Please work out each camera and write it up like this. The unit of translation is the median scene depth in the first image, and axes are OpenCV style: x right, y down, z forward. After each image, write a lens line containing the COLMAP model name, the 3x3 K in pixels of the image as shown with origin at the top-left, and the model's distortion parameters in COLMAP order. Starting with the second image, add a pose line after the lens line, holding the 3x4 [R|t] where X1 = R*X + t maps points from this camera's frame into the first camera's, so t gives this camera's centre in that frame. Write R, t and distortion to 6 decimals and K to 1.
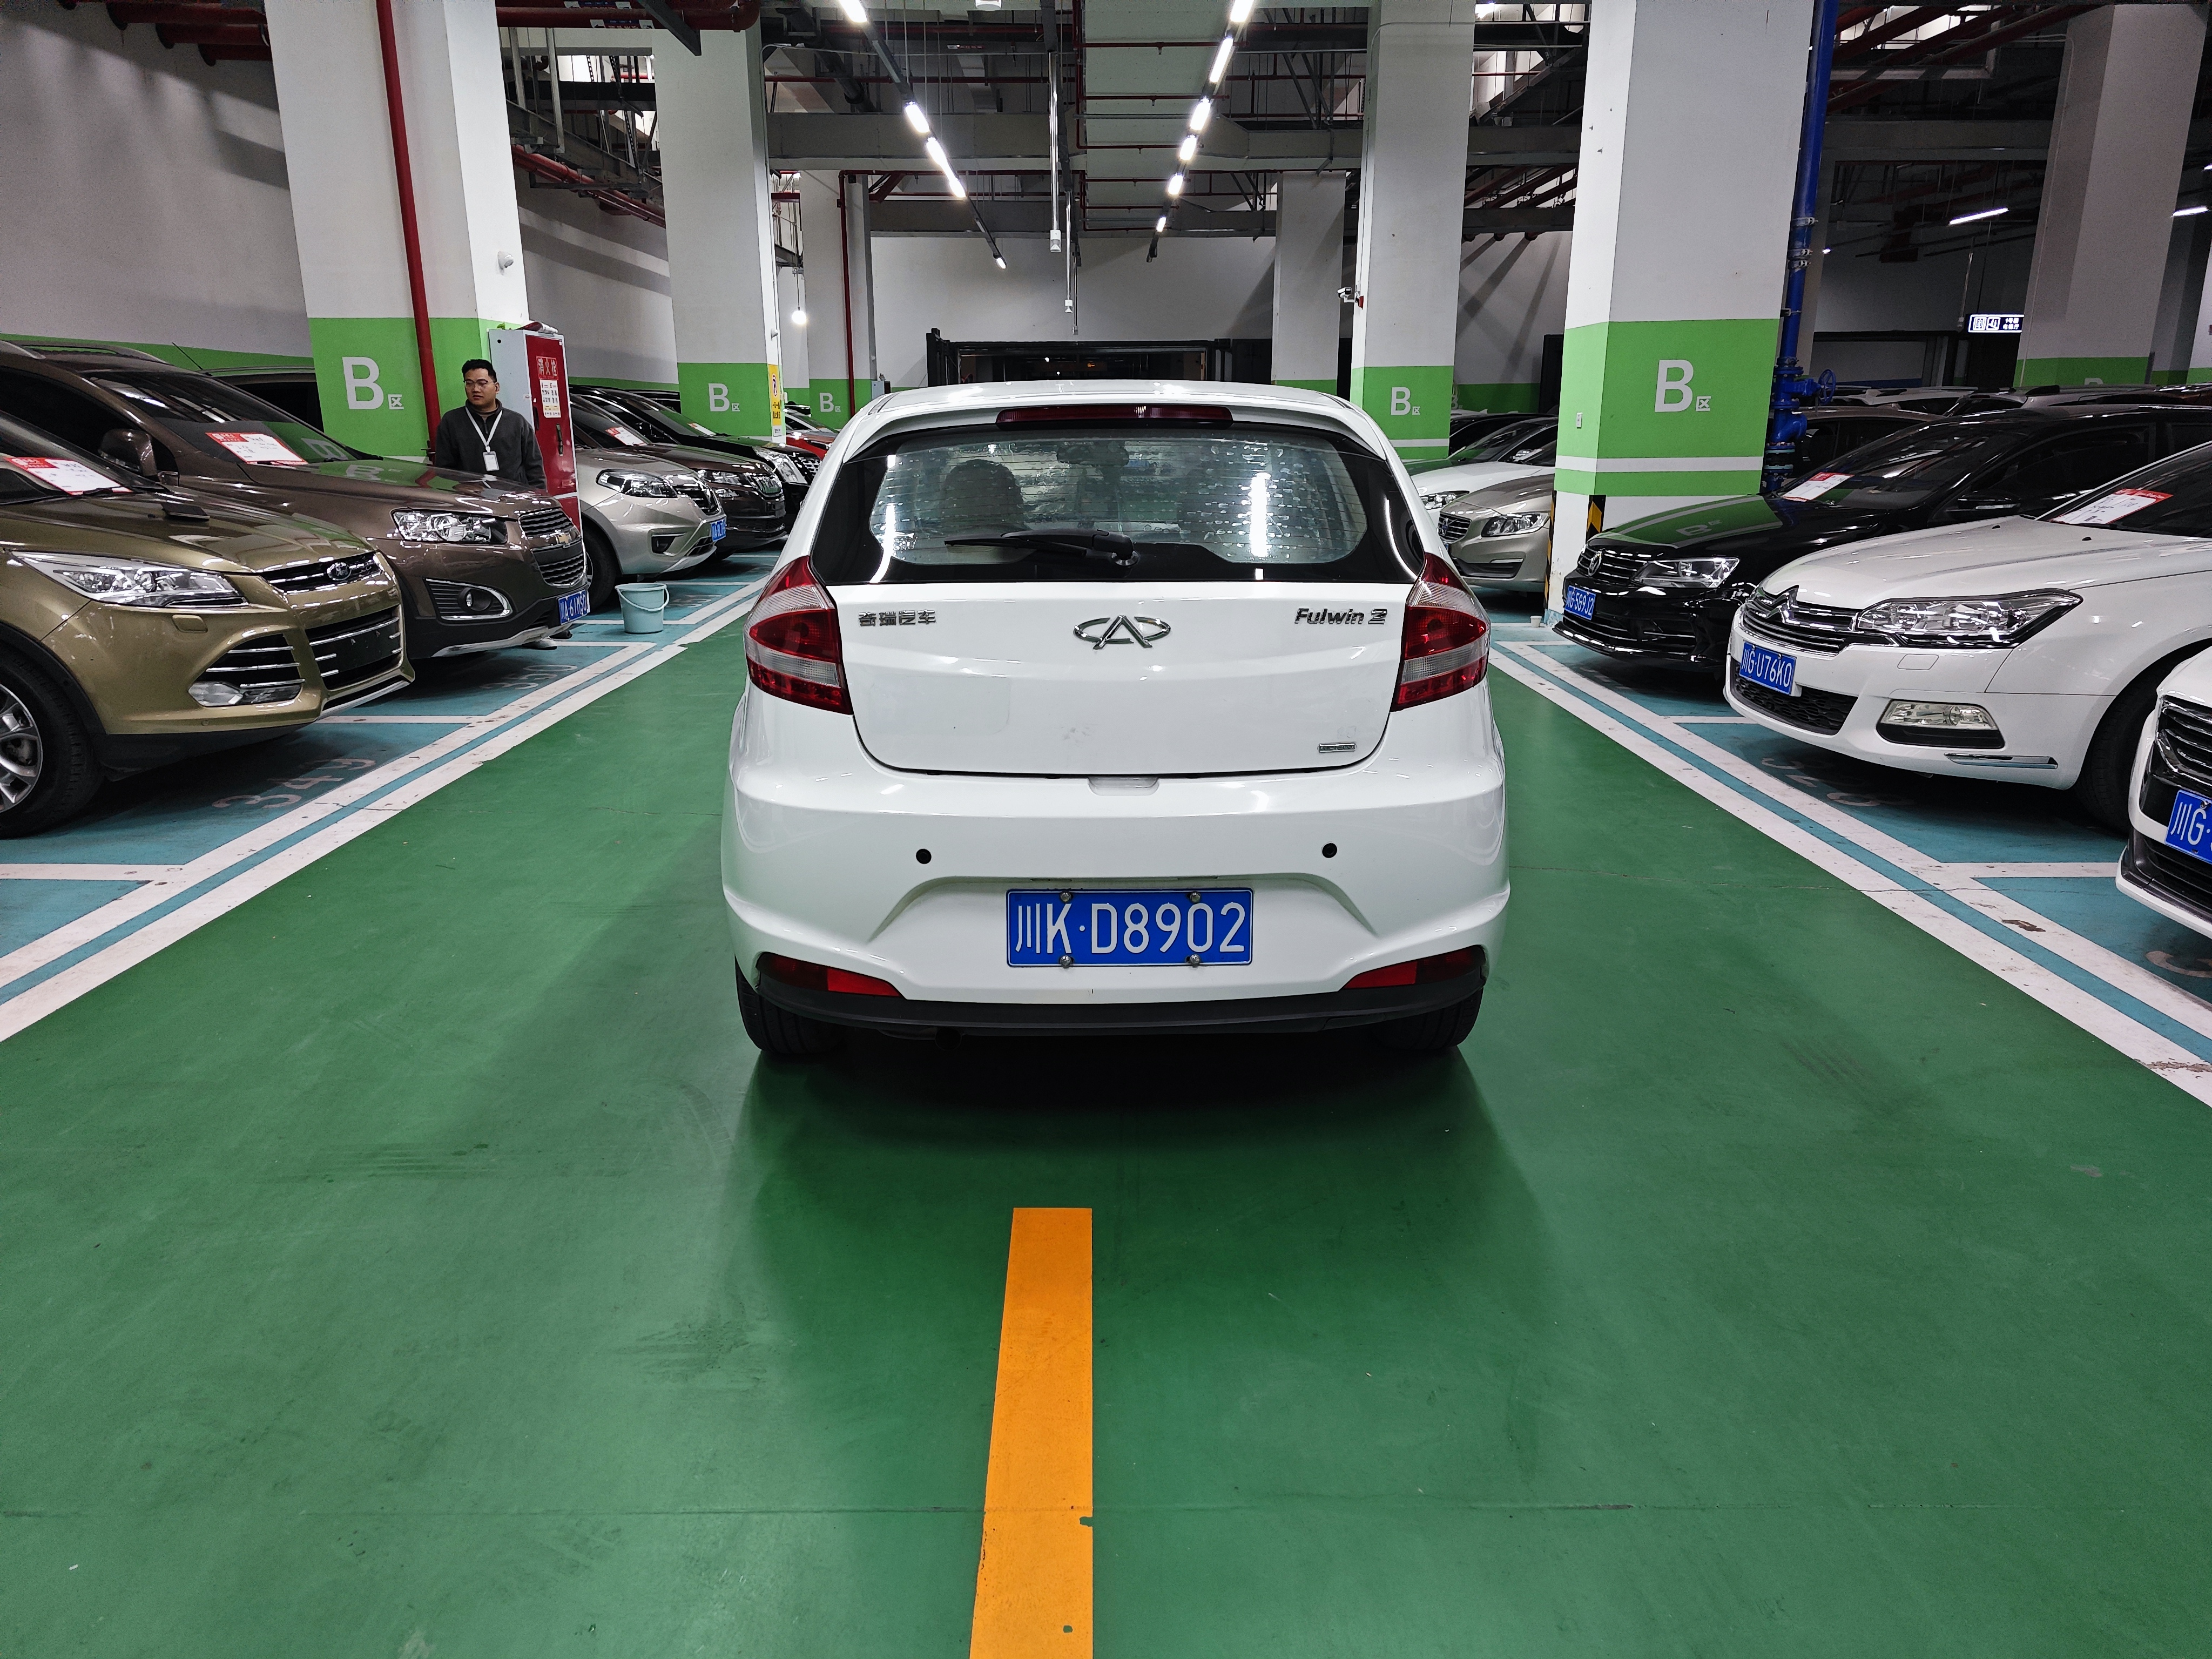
lens RADIAL K [[1469.0, 0, 1106.0], [0, 1469.0, 829.5], [0, 0, 1]] dist [0.054907, -0.039144]
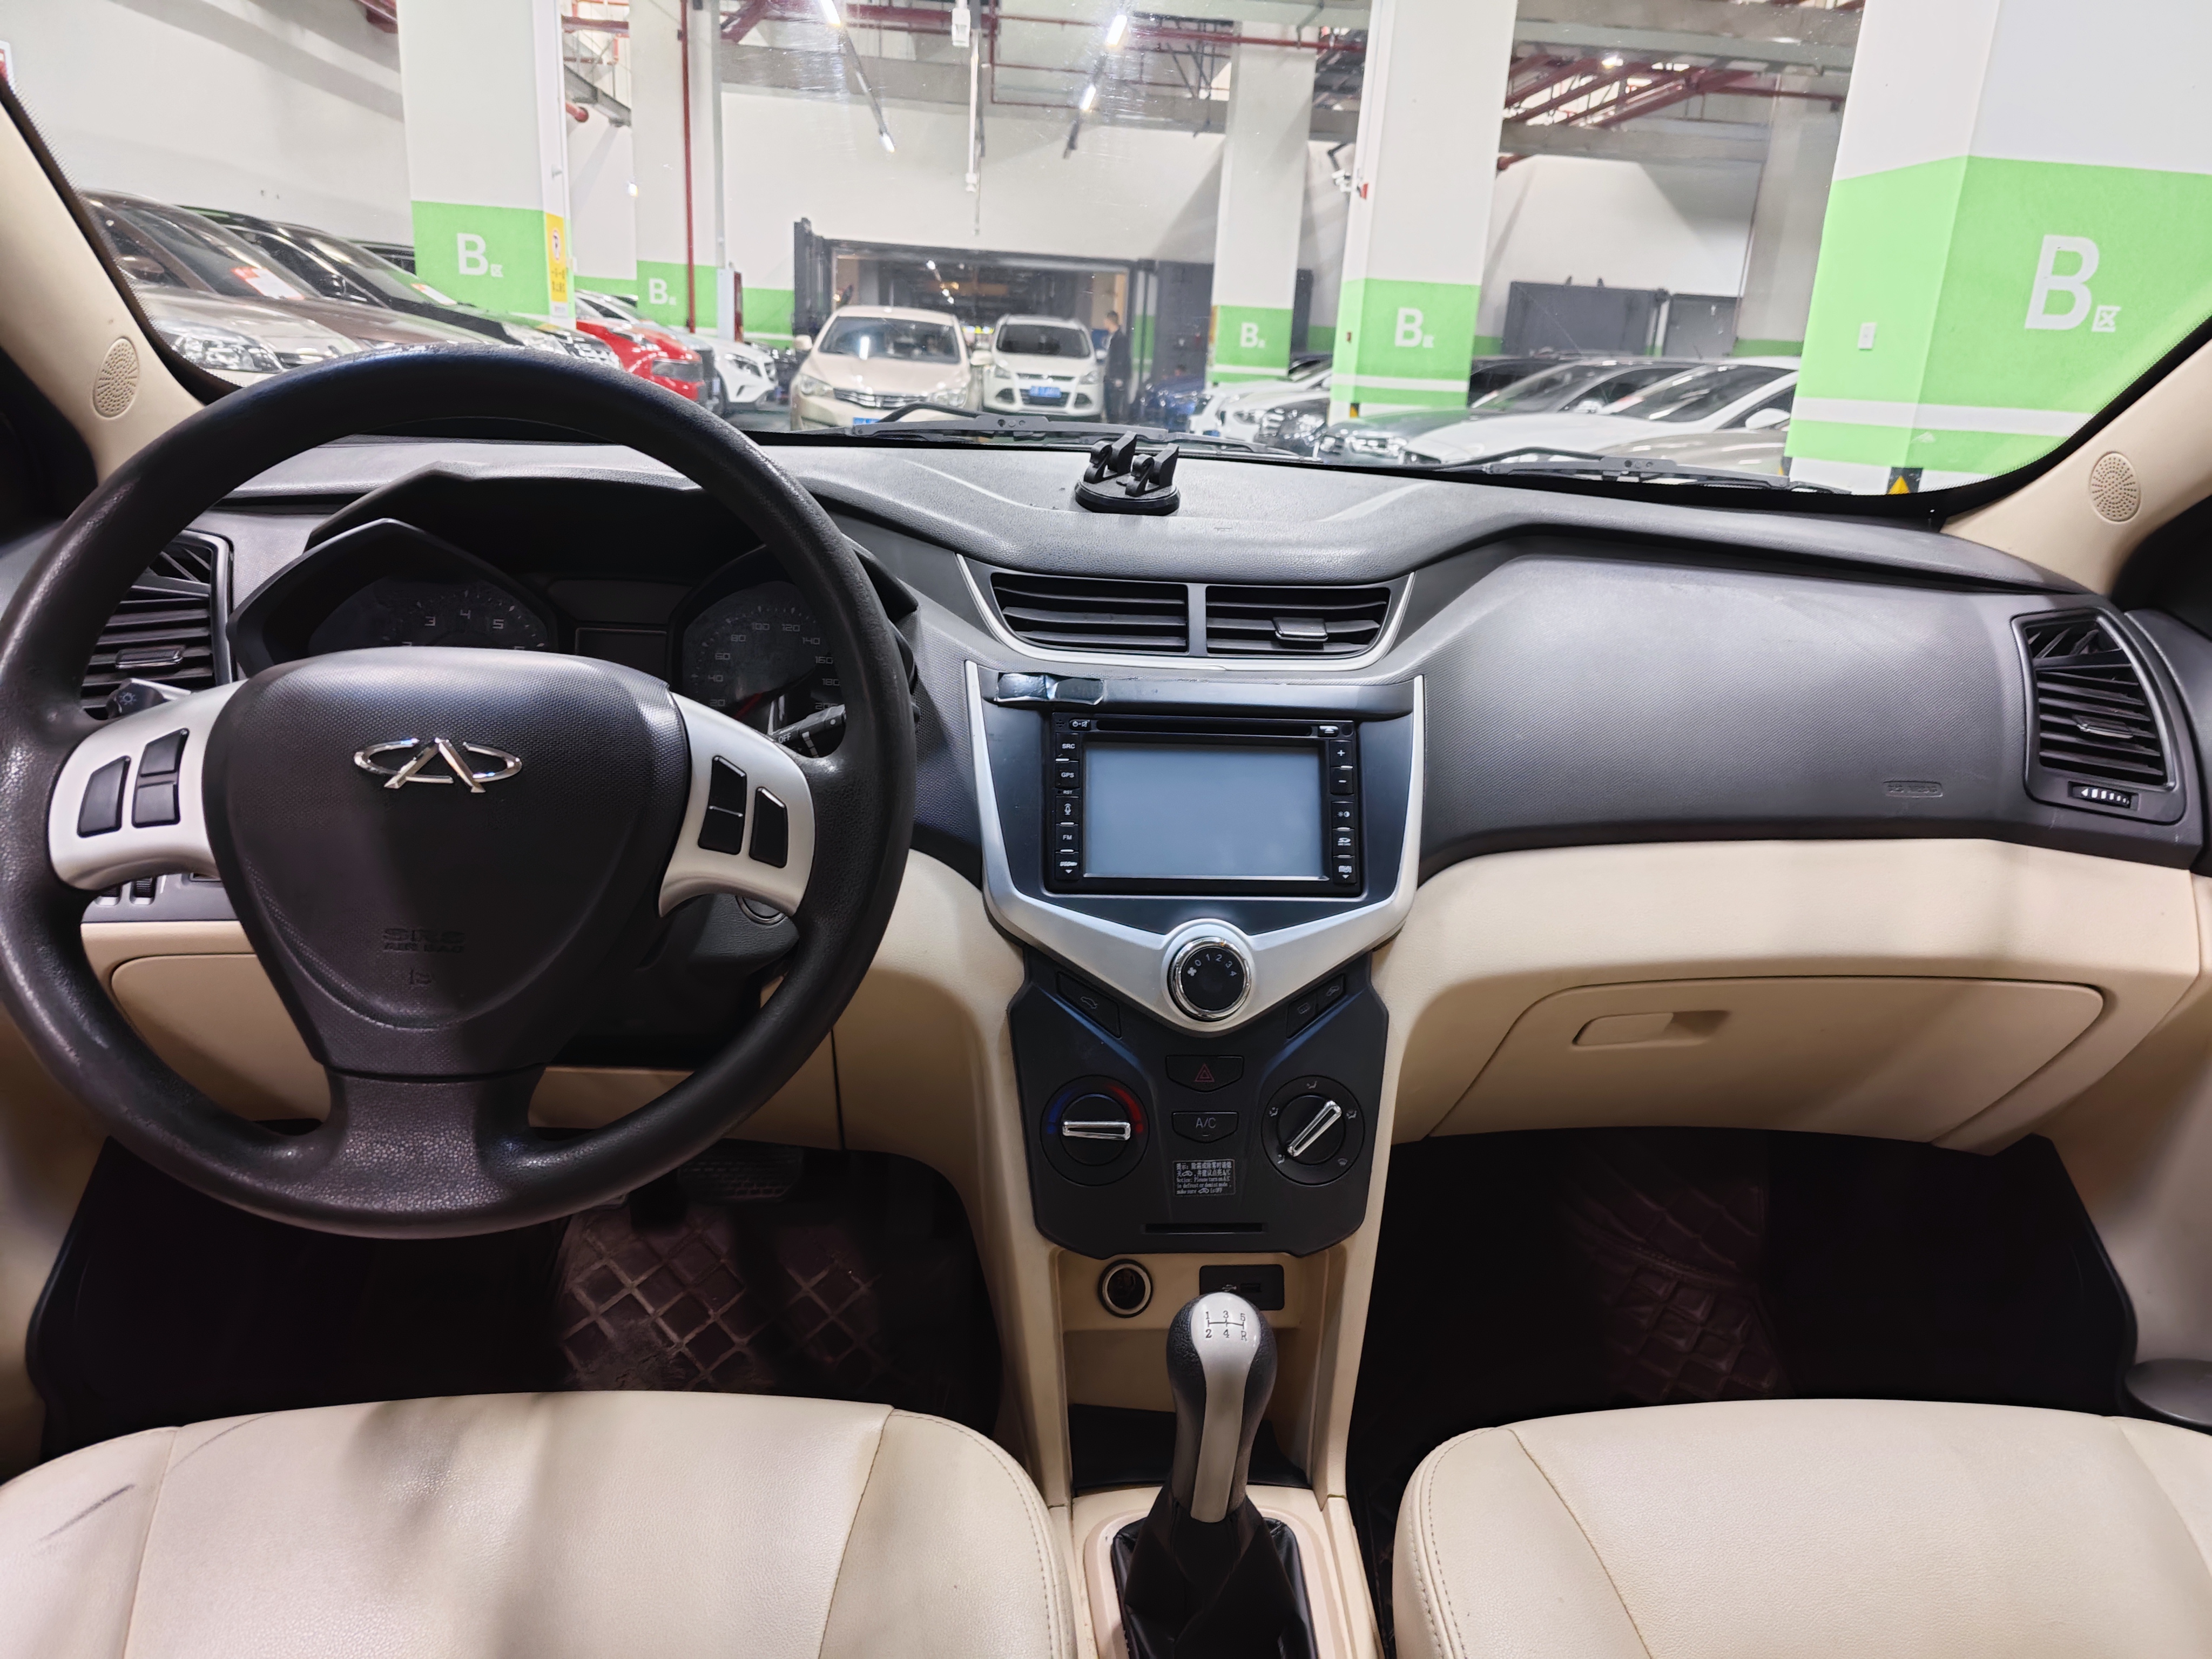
lens RADIAL K [[1473.1, 0, 1109.1], [0, 1473.1, 801.0], [0, 0, 1]] dist [0.061879, -0.066552]
pose [[0.995371, 0.038770, 0.087943, -0.069251], [-0.040148, 0.999096, 0.013951, -0.320258], [-0.087323, -0.017417, 0.996028, 1.549304]]
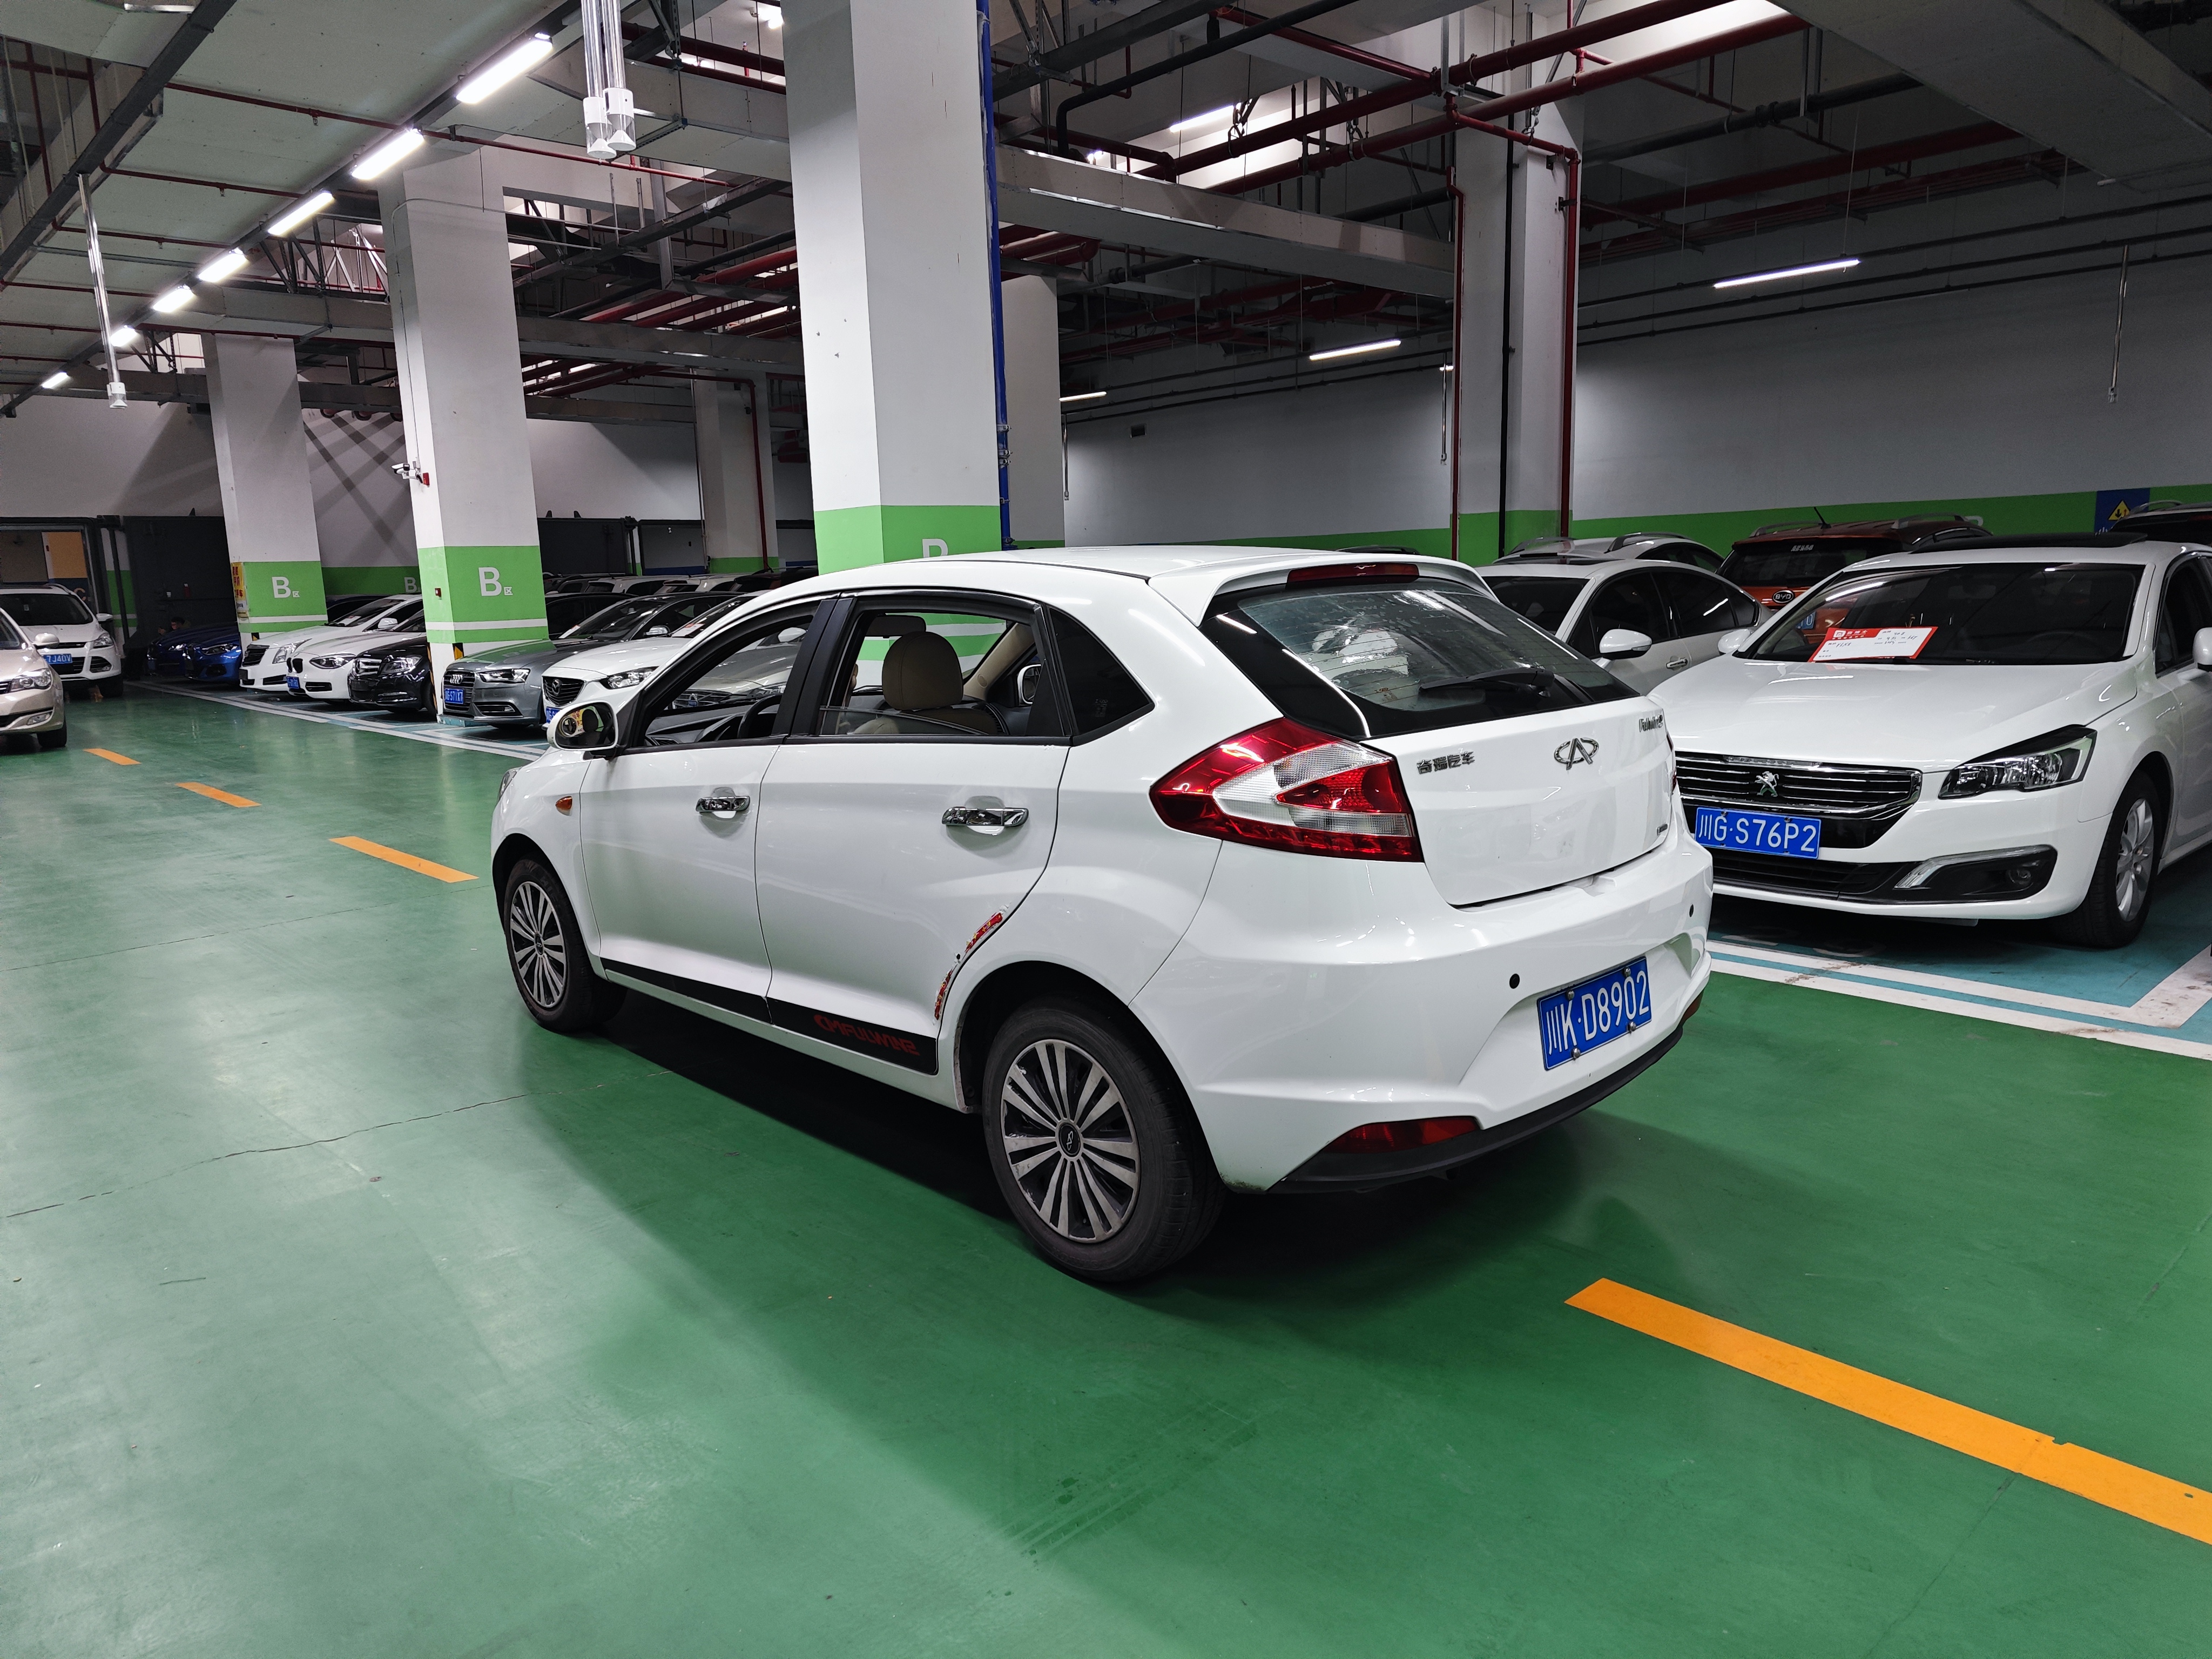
lens RADIAL K [[1469.0, 0, 1106.0], [0, 1469.0, 829.5], [0, 0, 1]] dist [0.054907, -0.039144]
pose [[0.736668, -0.134771, 0.662690, -0.984017], [0.210325, 0.977001, -0.035112, -0.107516], [-0.642716, 0.165246, 0.748071, 0.370615]]
